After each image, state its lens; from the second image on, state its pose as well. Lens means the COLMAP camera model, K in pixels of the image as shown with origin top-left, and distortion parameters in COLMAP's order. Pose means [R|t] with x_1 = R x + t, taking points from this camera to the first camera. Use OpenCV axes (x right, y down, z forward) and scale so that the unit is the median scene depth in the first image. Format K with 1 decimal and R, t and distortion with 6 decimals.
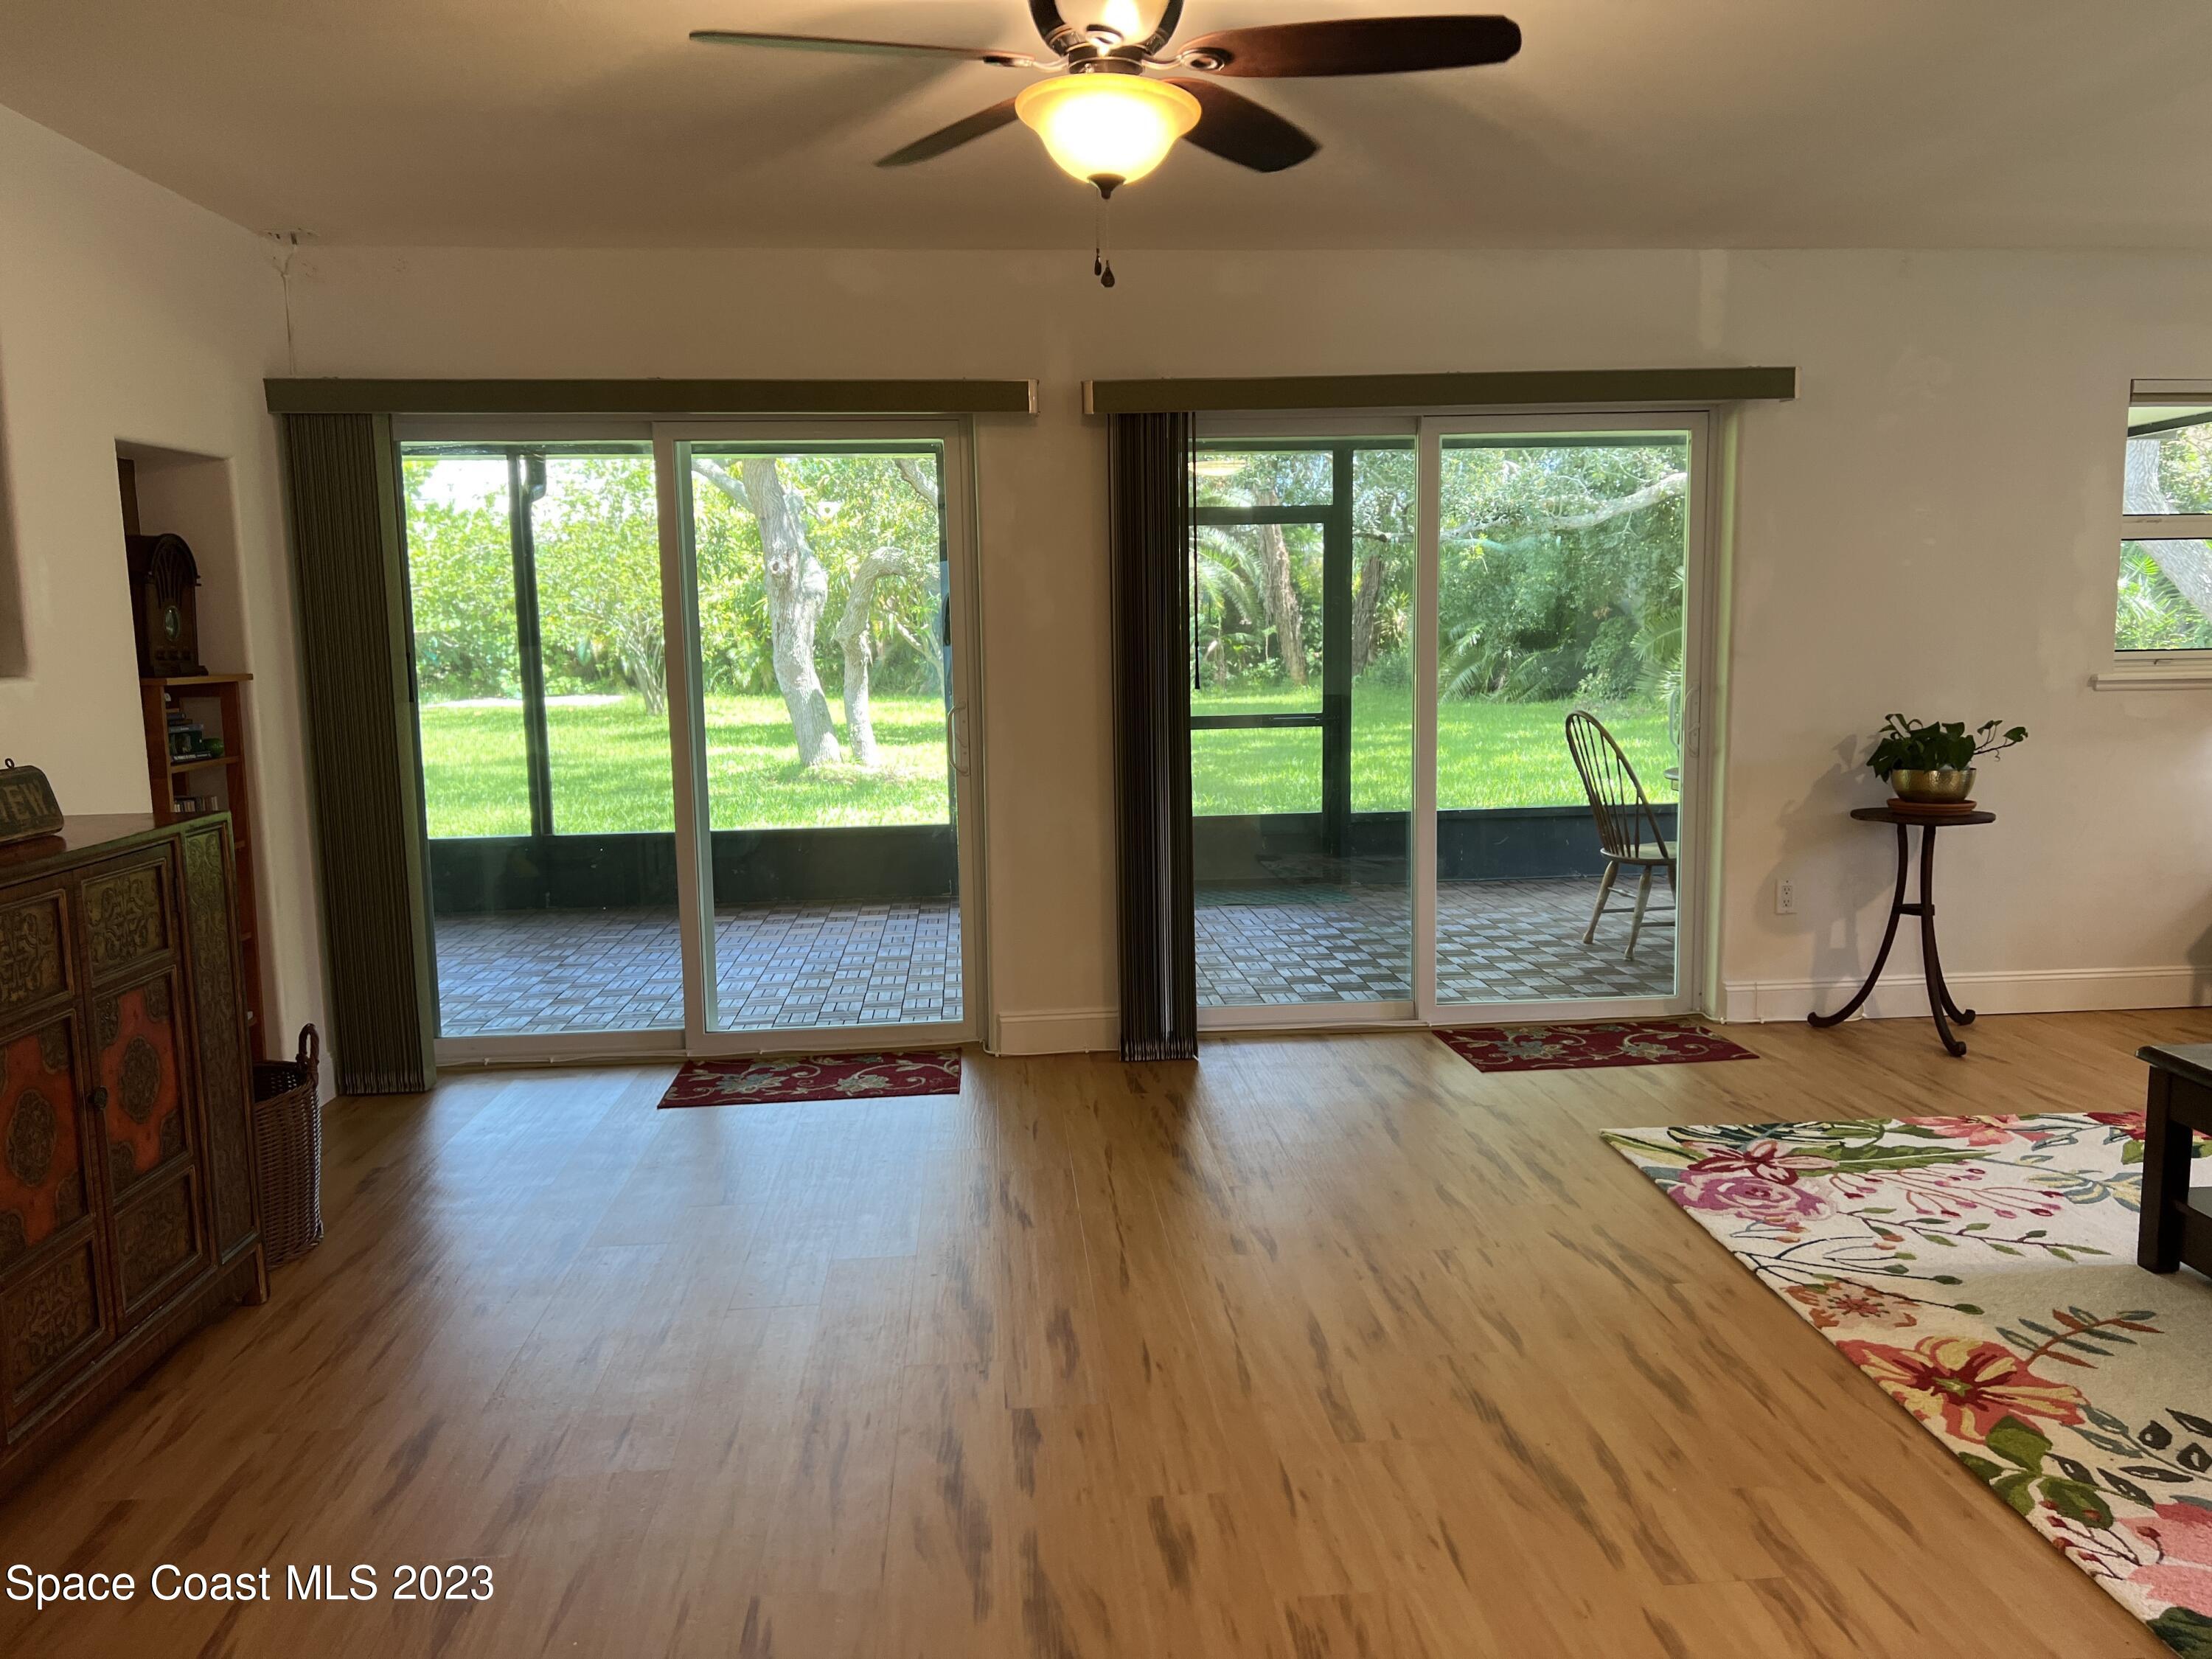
lens RADIAL K [[1662.6, 0, 1142.5], [0, 1662.6, 810.3], [0, 0, 1]] dist [0.058163, -0.052326]
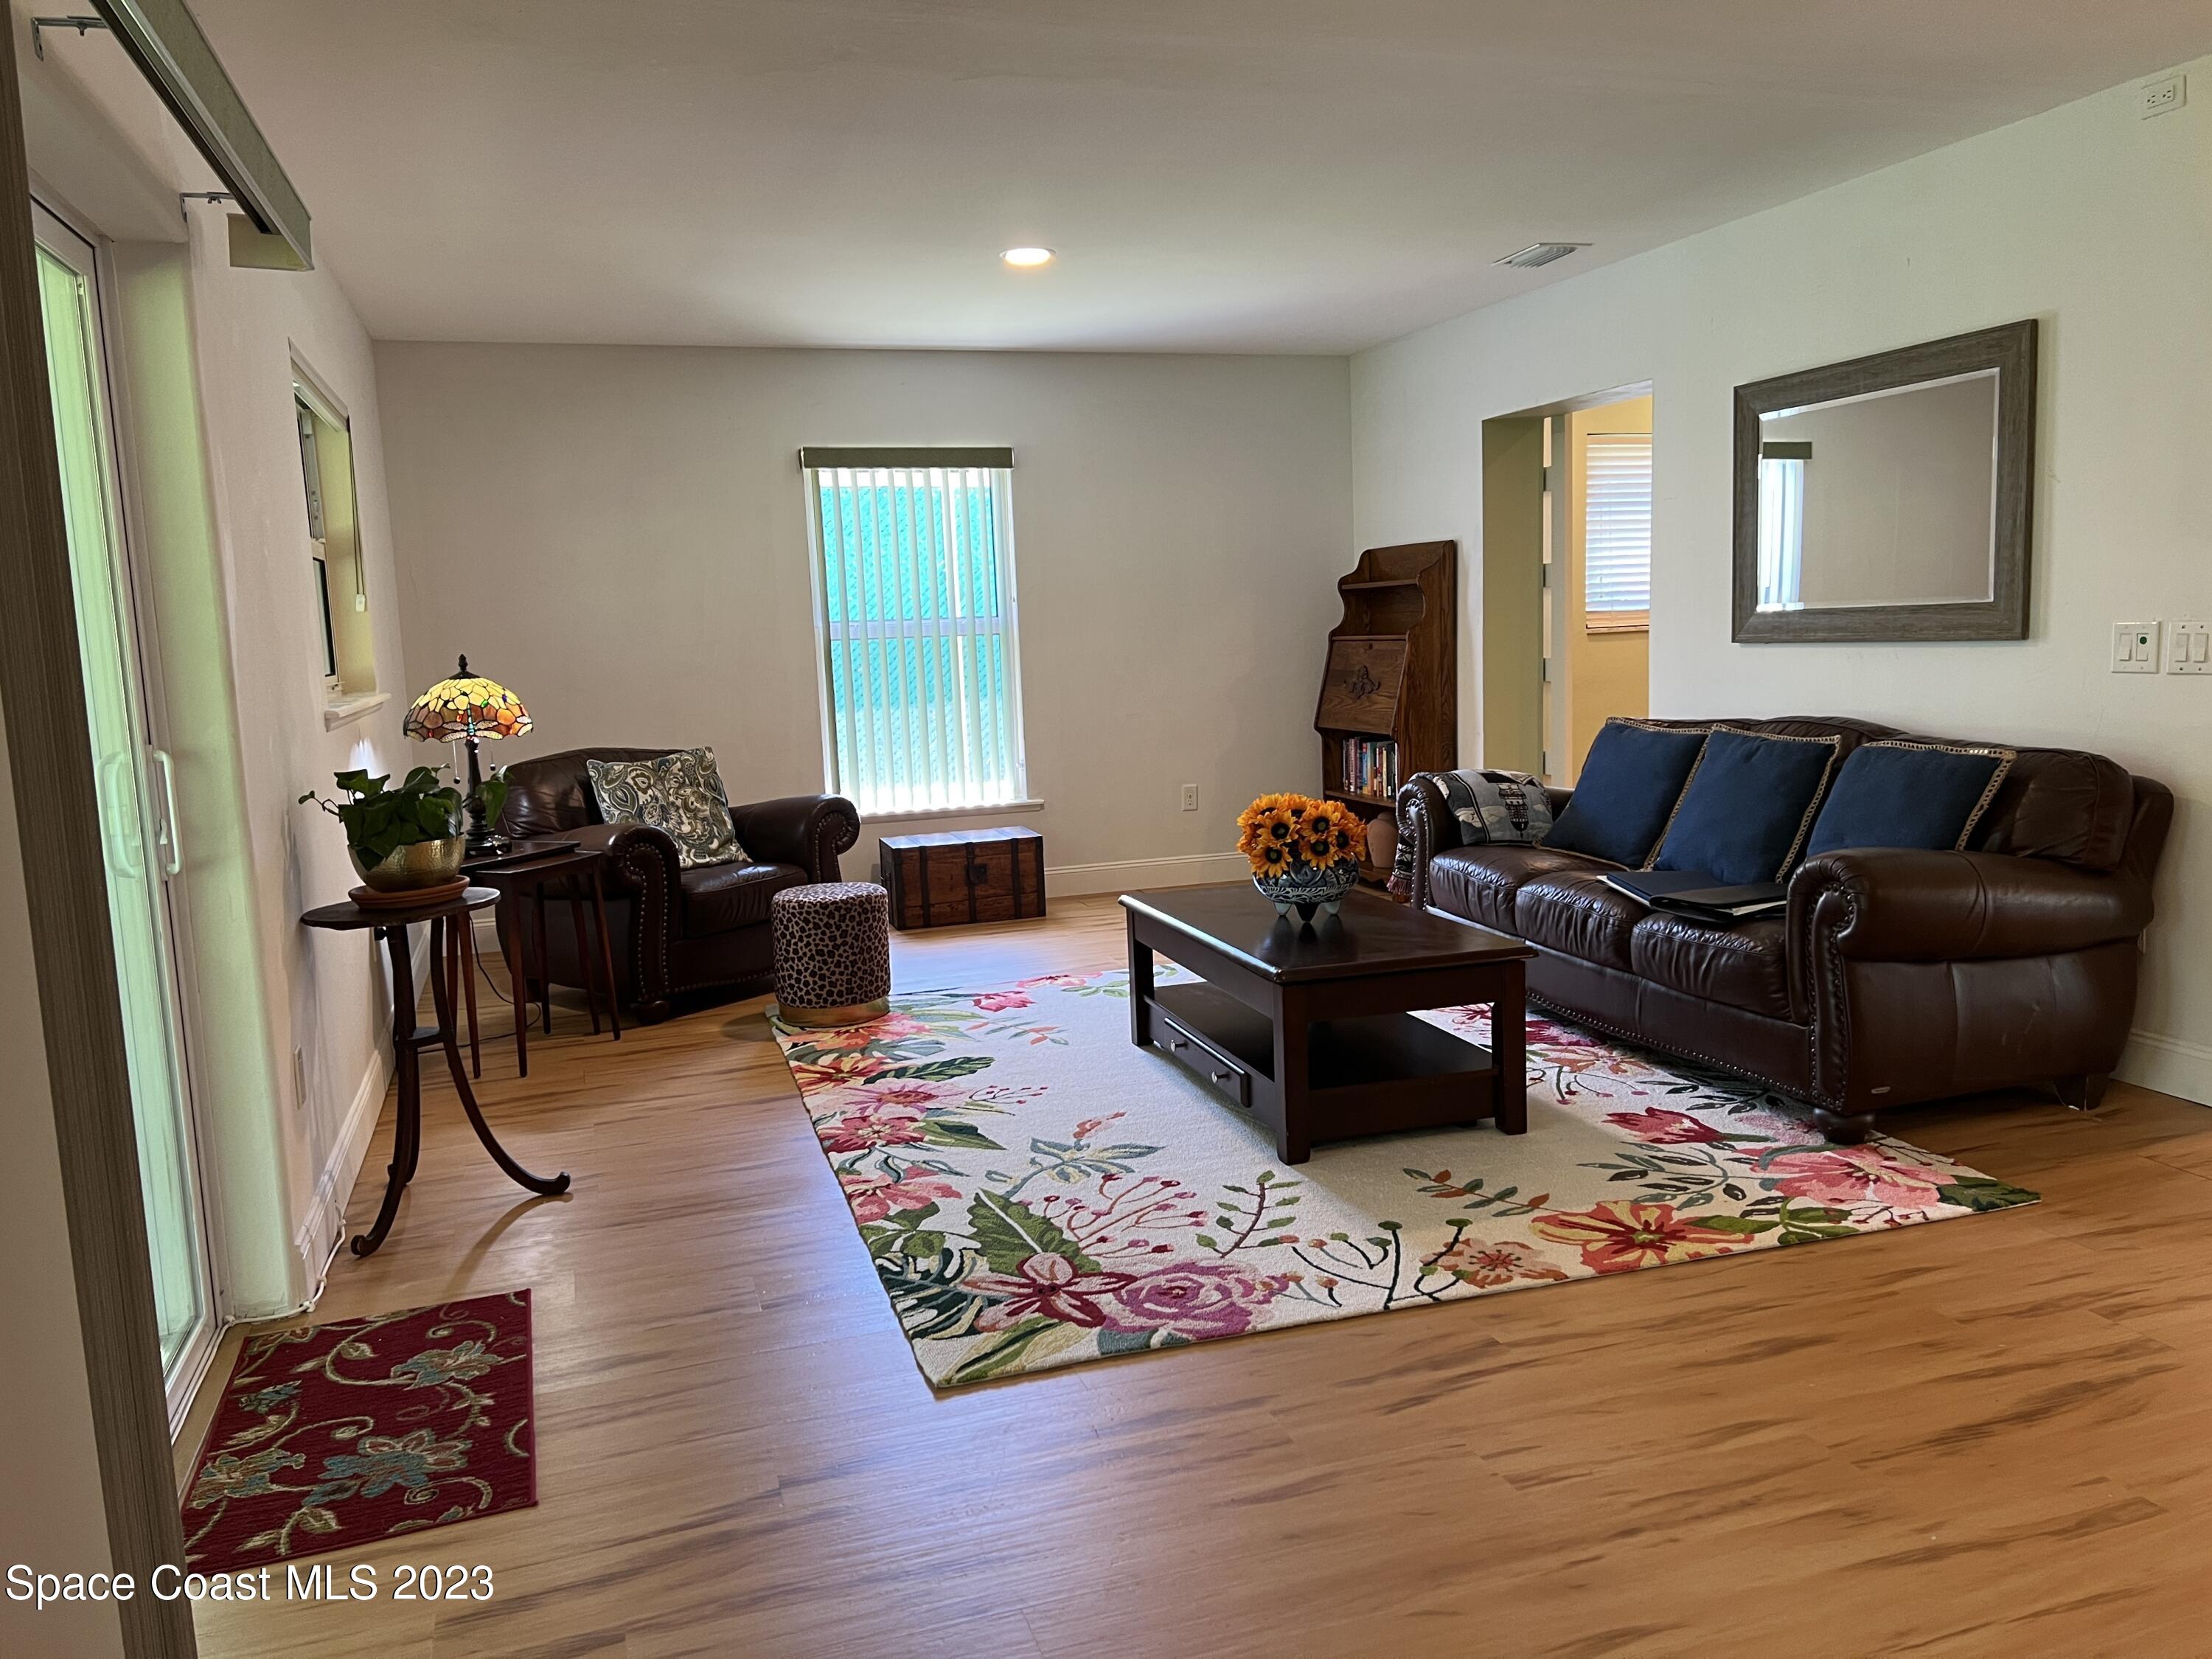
lens RADIAL K [[1662.6, 0, 1101.0], [0, 1662.6, 825.2], [0, 0, 1]] dist [0.058163, -0.052326]
pose [[-0.215881, -0.101529, 0.971127, -0.502720], [0.156862, 0.978055, 0.137124, -0.143113], [-0.963738, 0.181935, -0.195217, 1.477518]]
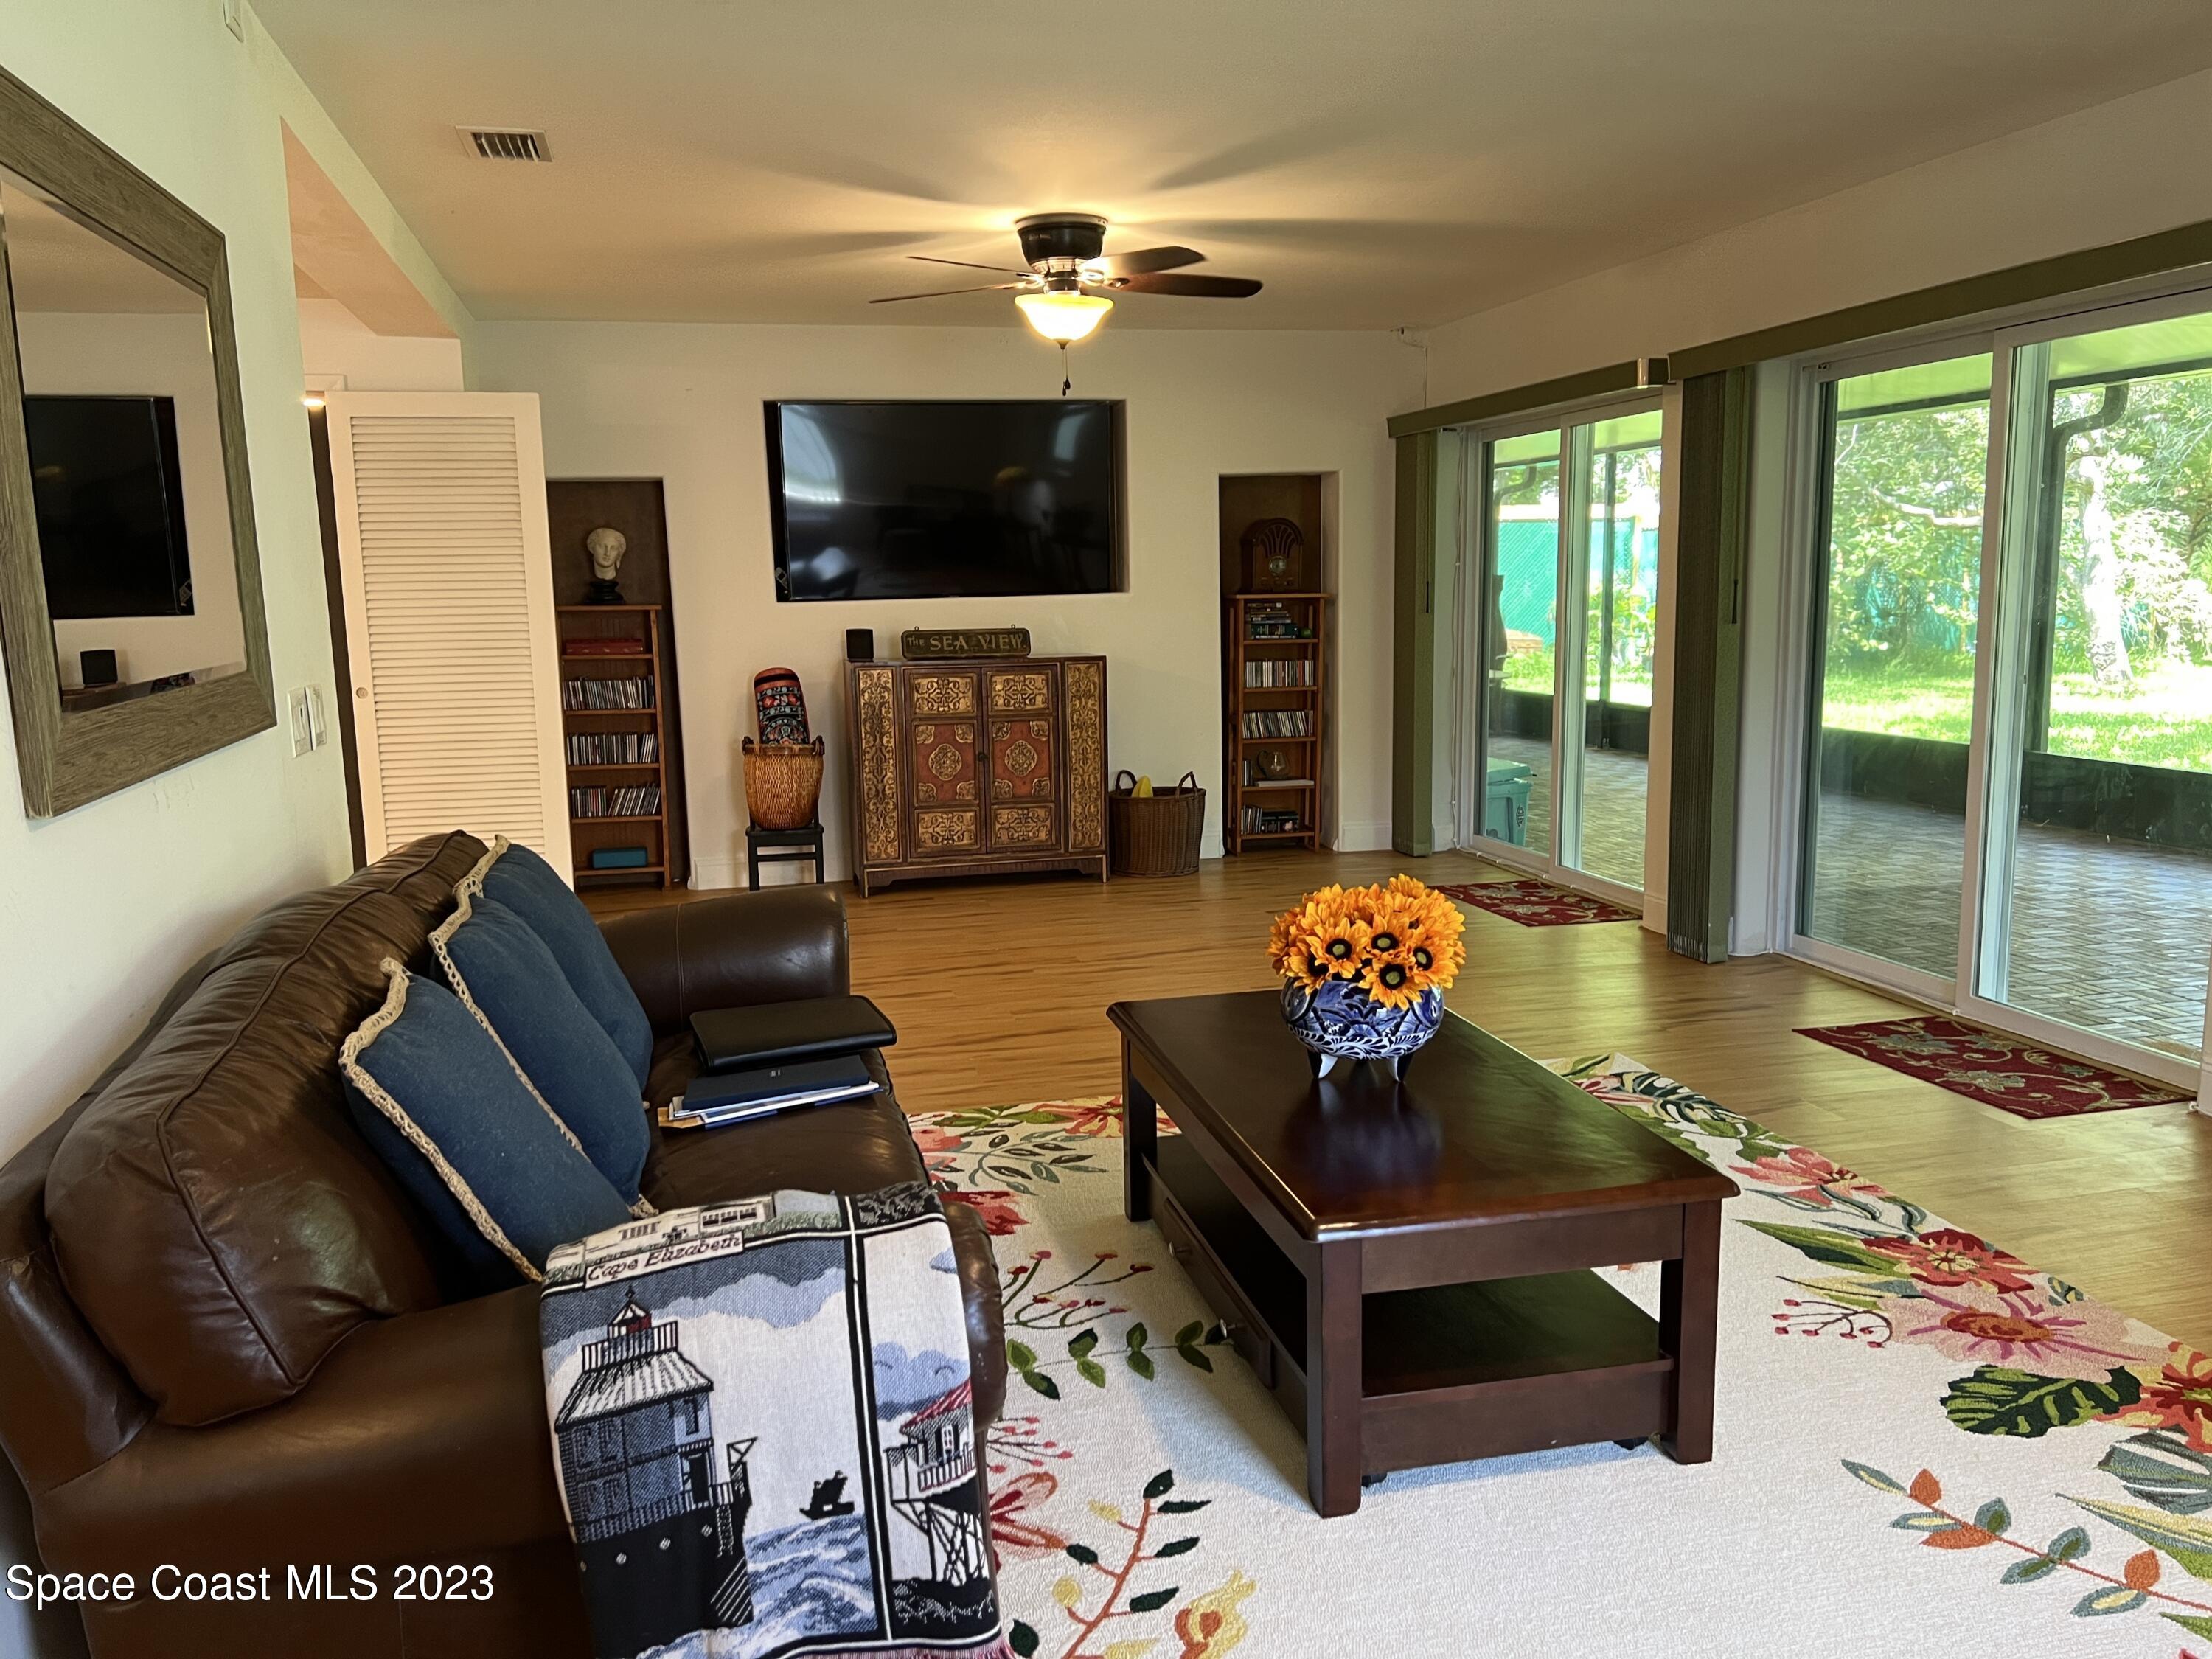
lens RADIAL K [[1662.6, 0, 1101.6], [0, 1662.6, 830.9], [0, 0, 1]] dist [0.058163, -0.052326]
pose [[0.153945, 0.161550, -0.974783, 1.778165], [-0.098680, 0.984125, 0.147514, -0.103904], [0.983139, 0.073482, 0.167443, 0.706633]]
